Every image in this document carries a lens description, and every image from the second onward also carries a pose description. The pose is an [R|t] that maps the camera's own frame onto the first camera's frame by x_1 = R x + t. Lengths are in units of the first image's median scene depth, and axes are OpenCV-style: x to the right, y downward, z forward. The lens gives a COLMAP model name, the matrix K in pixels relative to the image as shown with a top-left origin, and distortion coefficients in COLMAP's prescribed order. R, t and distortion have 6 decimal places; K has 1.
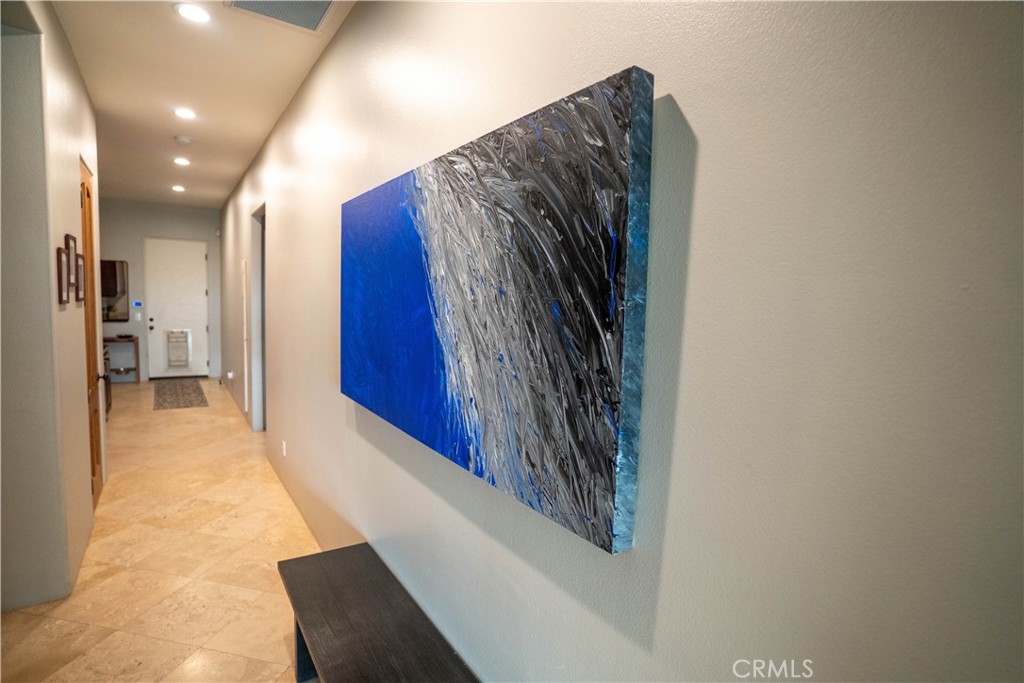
lens RADIAL K [[528.4, 0, 512.0], [0, 528.4, 341.5], [0, 0, 1]] dist [-0.000639, -0.000041]
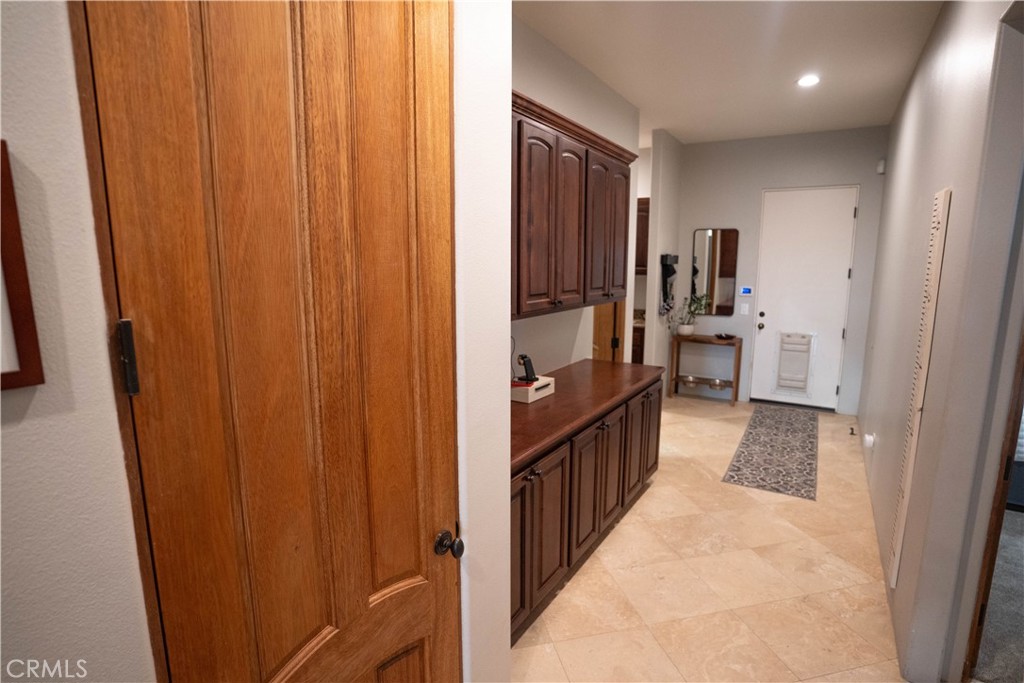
lens RADIAL K [[509.5, 0, 512.0], [0, 509.5, 341.5], [0, 0, 1]] dist [-0.049060, 0.000115]
pose [[0.418818, 0.117167, -0.900480, -0.234693], [-0.066936, 0.992927, 0.098063, -0.048660], [0.905600, 0.019204, 0.423698, 0.440672]]
